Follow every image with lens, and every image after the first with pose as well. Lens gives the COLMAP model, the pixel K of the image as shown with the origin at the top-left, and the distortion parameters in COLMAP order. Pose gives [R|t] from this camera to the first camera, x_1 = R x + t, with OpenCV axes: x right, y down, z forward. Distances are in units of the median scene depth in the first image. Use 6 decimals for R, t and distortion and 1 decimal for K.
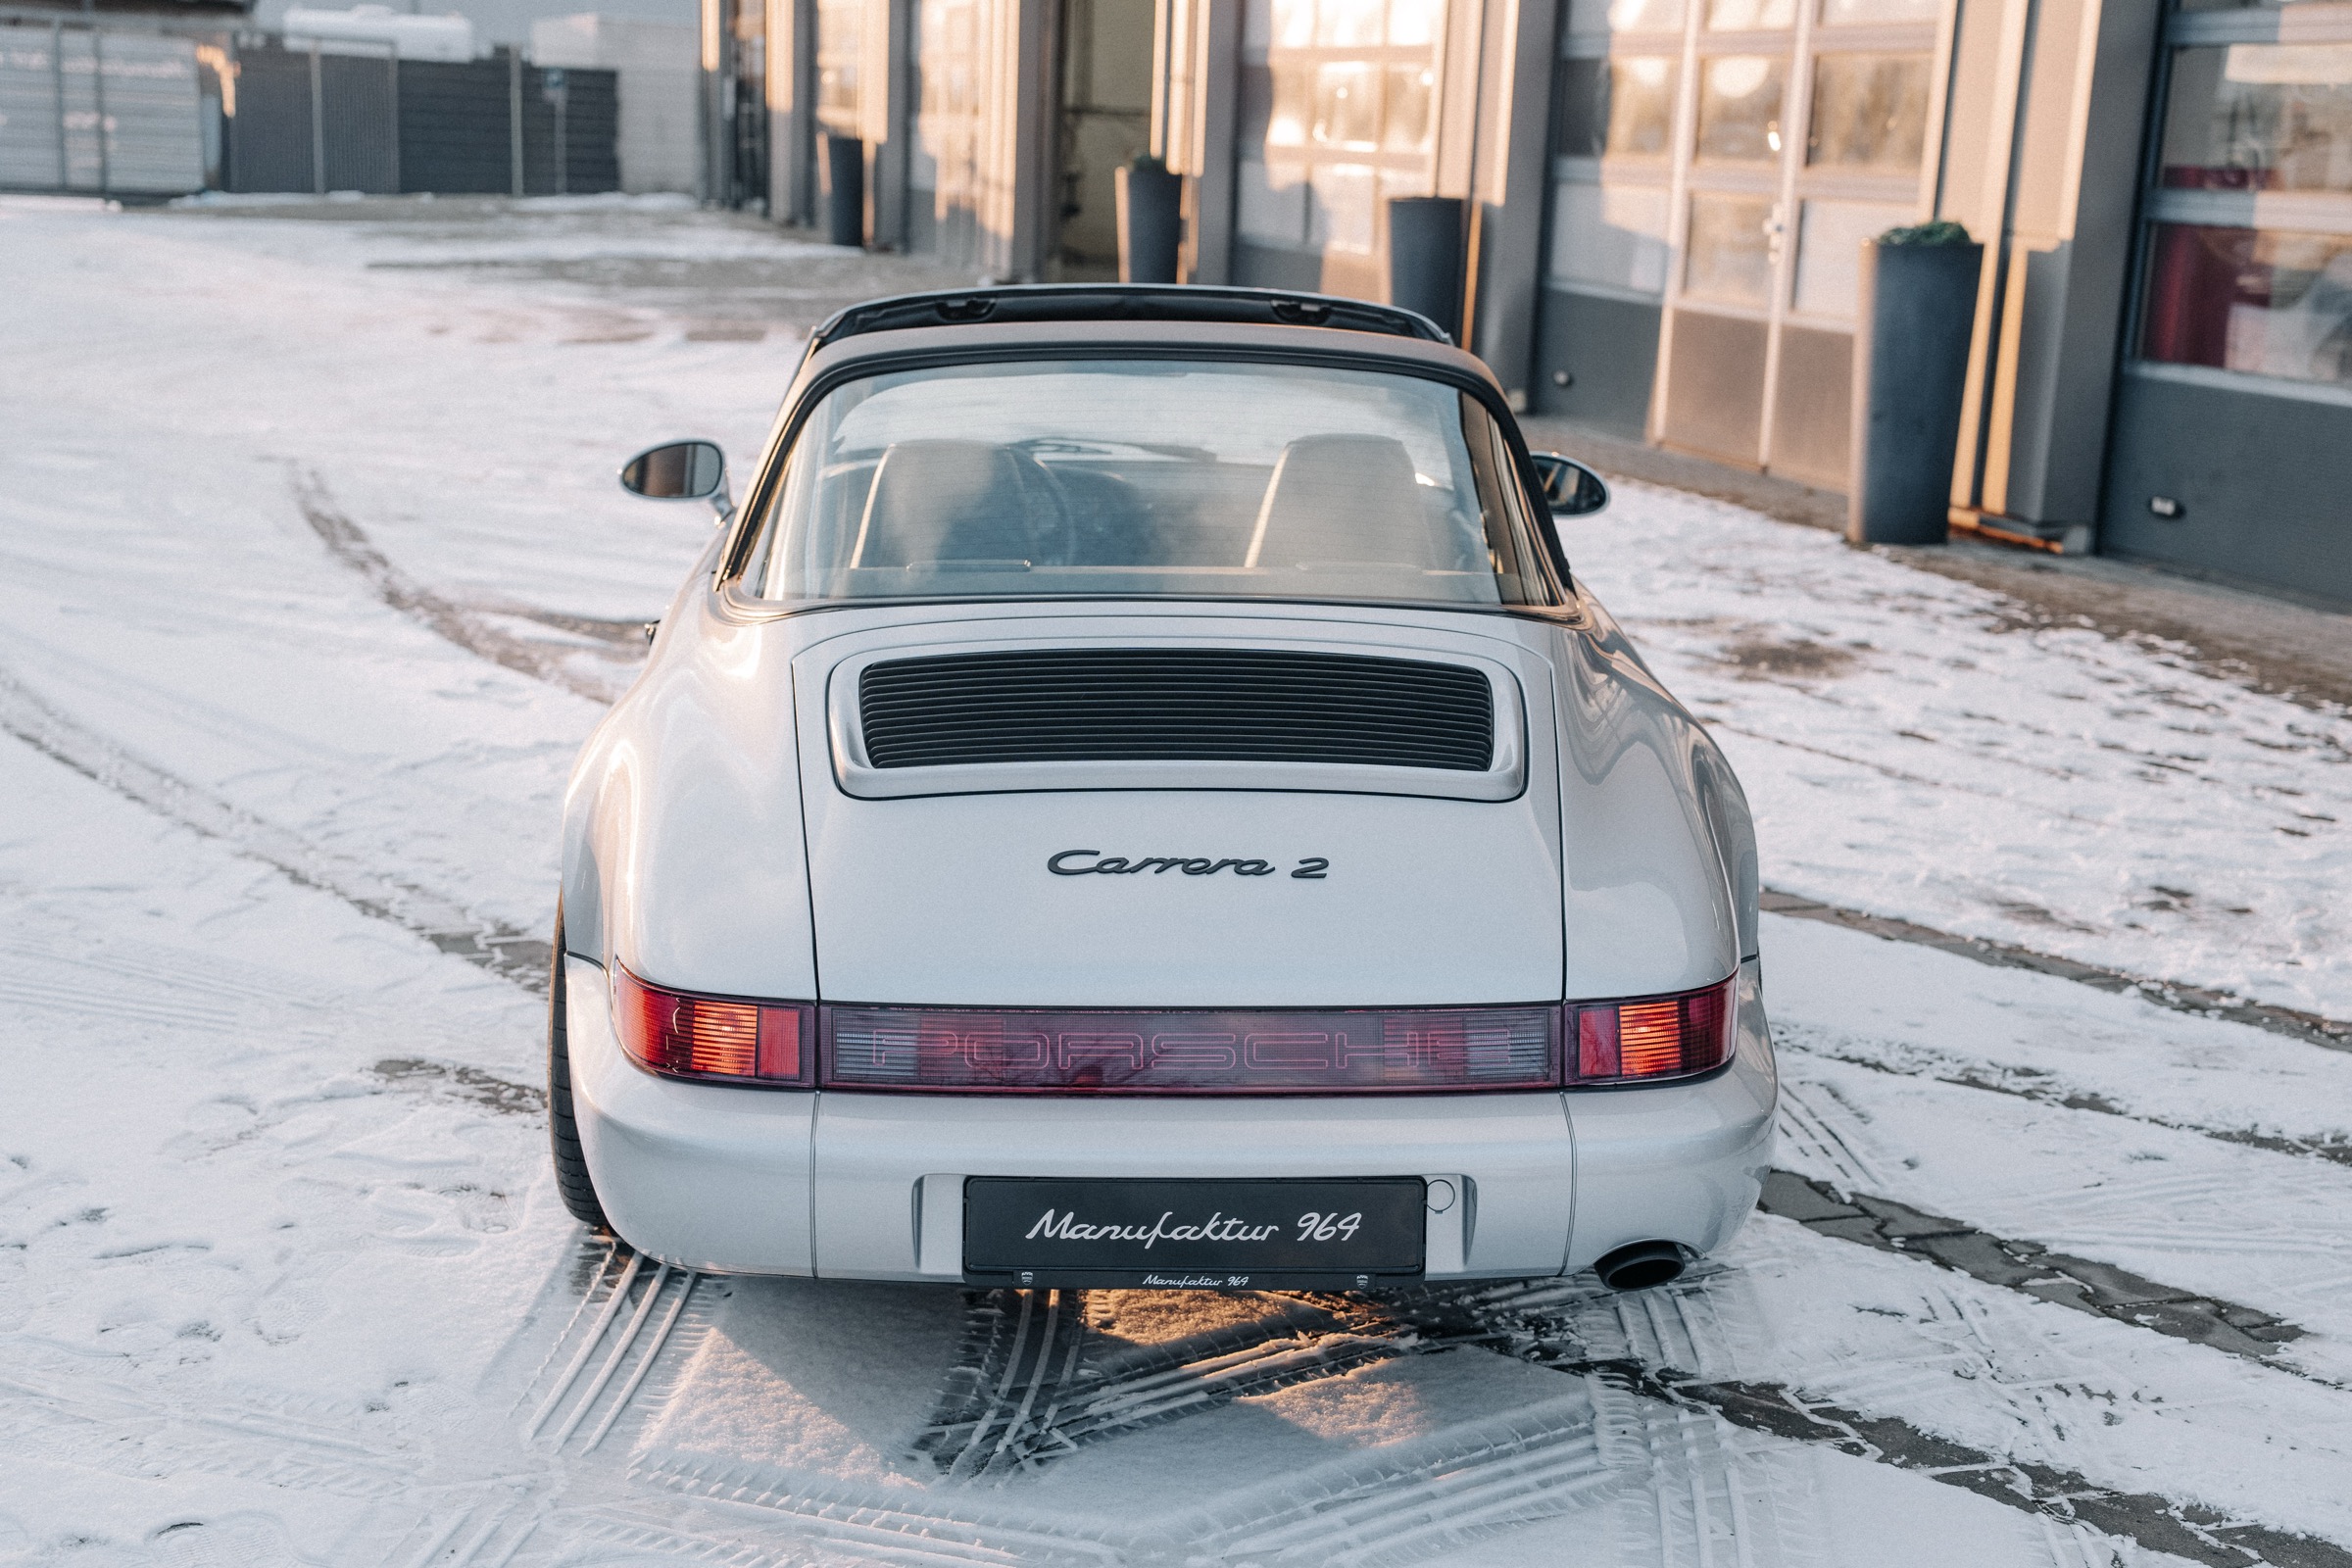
lens RADIAL K [[3068.6, 0, 1124.3], [0, 3068.6, 775.8], [0, 0, 1]] dist [0.174325, -0.059669]
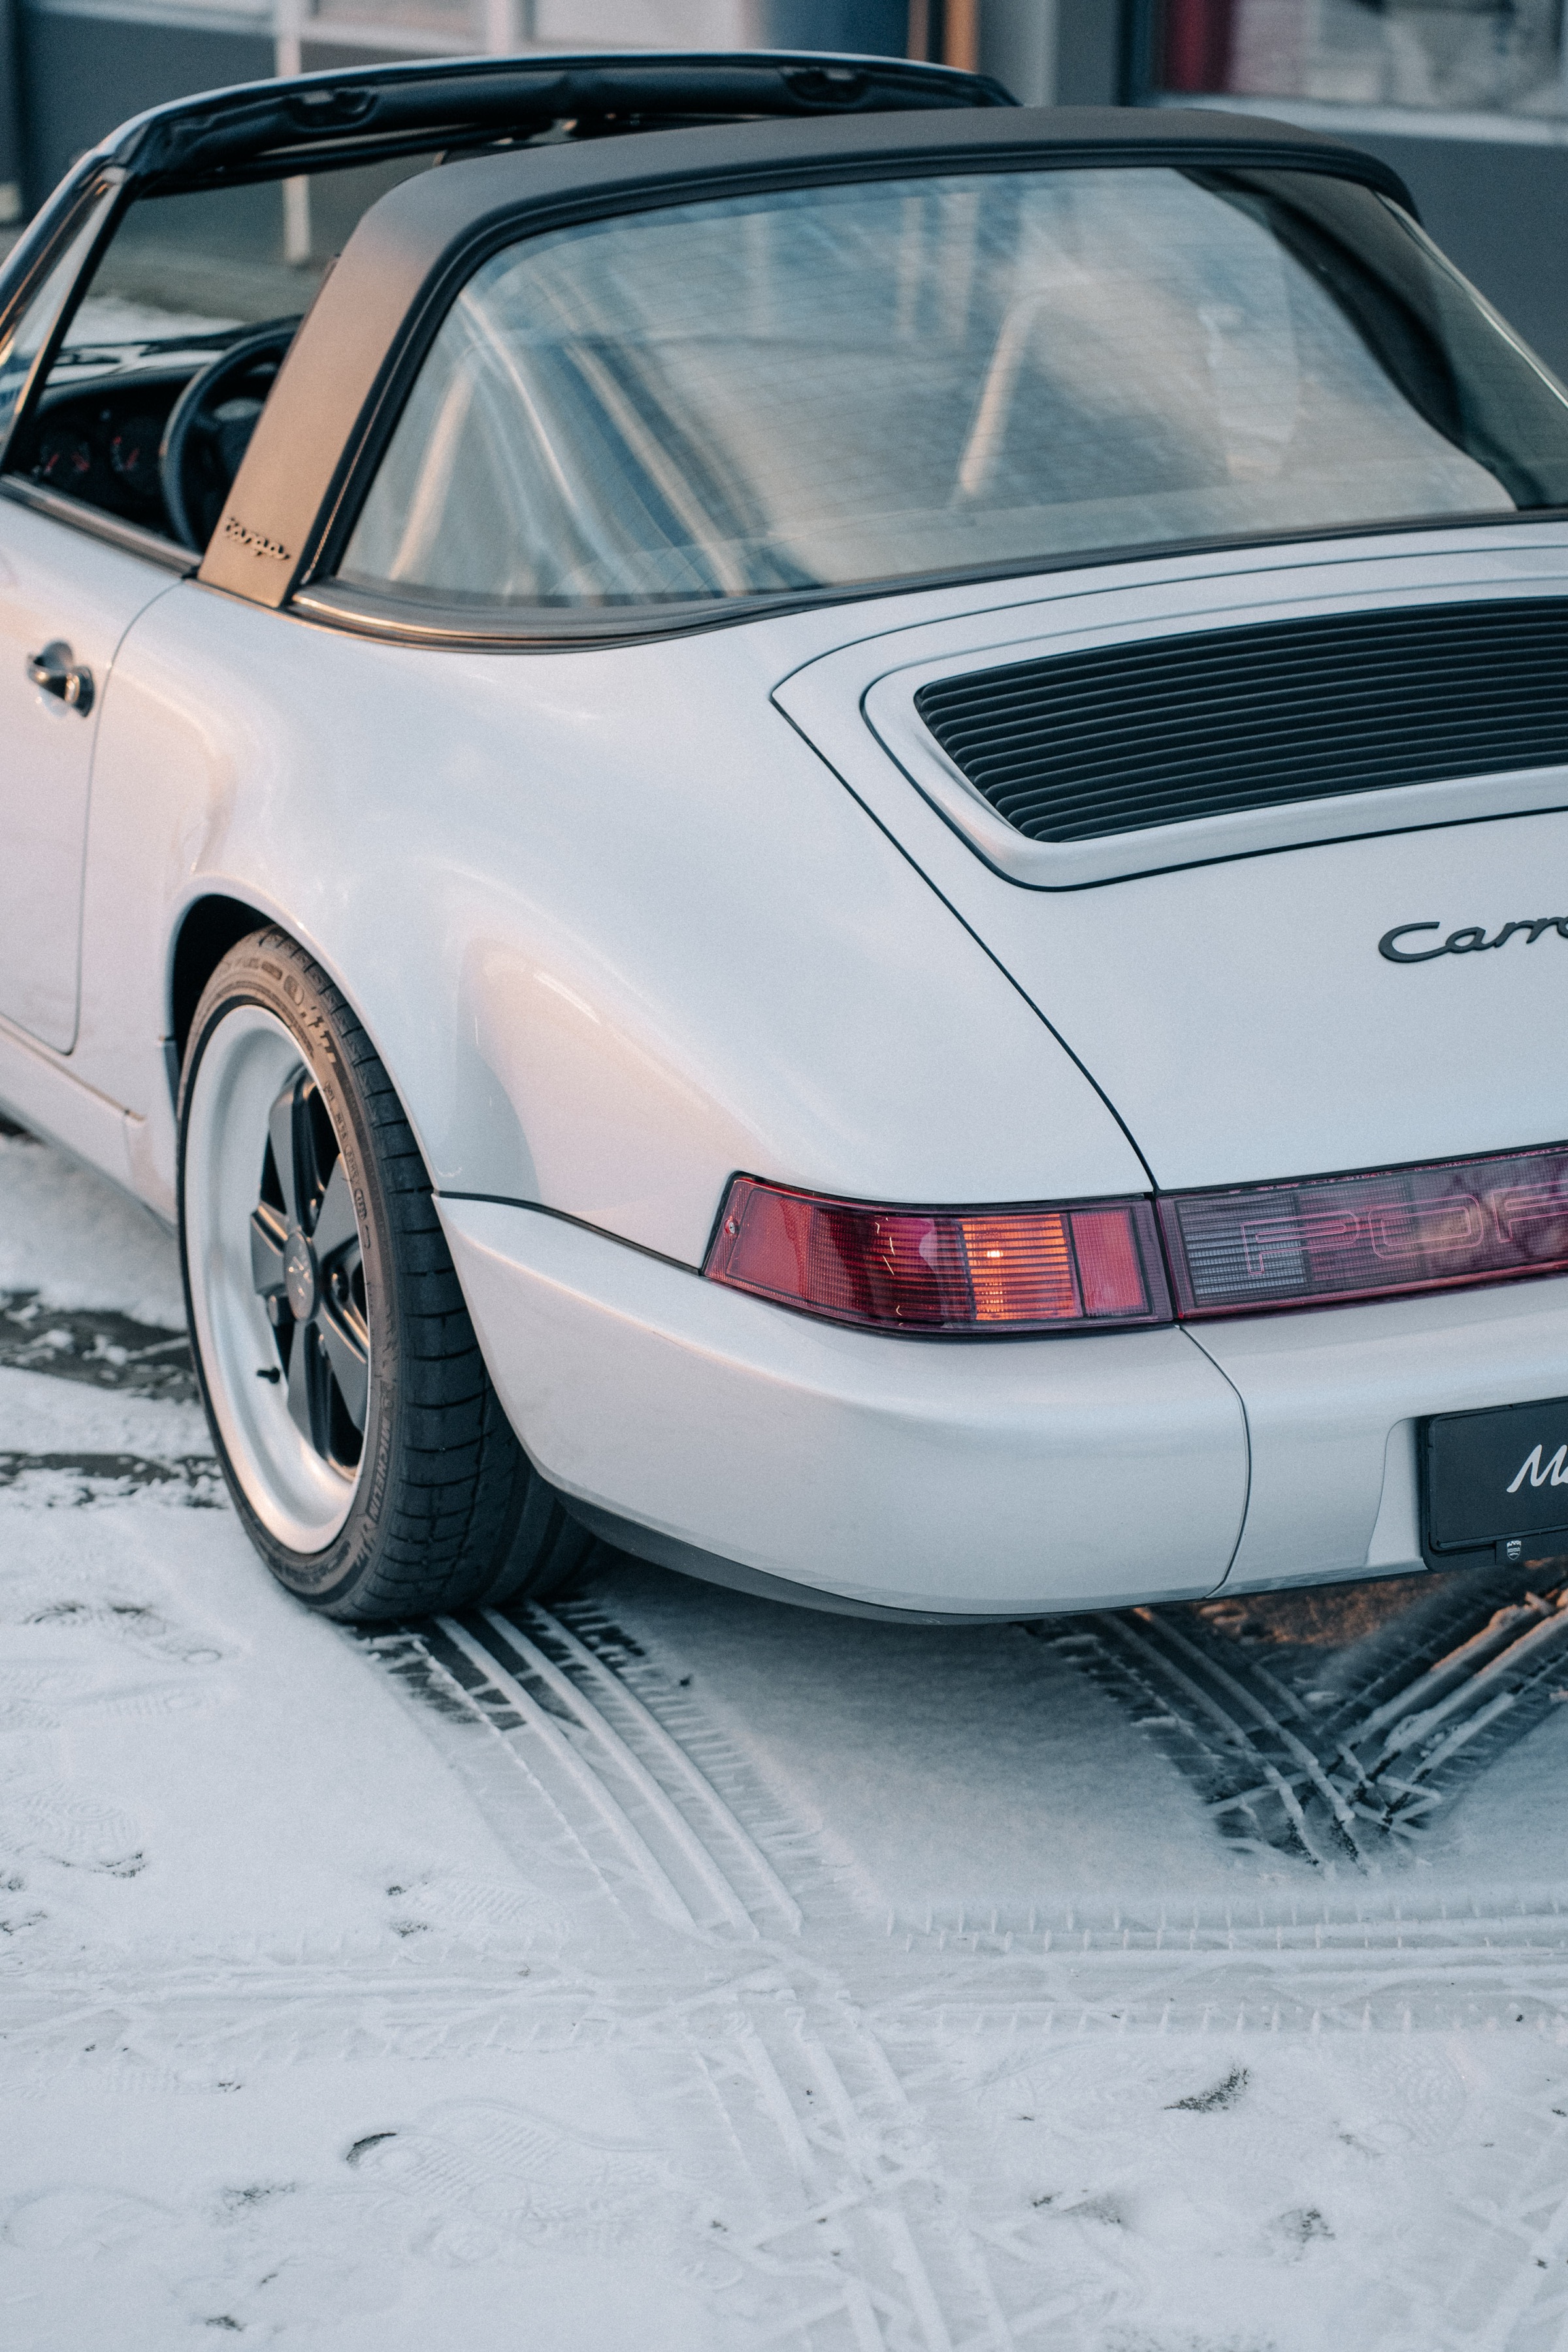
lens RADIAL K [[4865.5, 0, 784.0], [0, 4865.5, 1176.0], [0, 0, 1]] dist [0.592642, 0.018733]
pose [[0.925744, -0.136161, 0.352786, -0.529363], [0.109987, 0.989544, 0.093307, -0.036906], [-0.361802, -0.047577, 0.931040, 0.041610]]
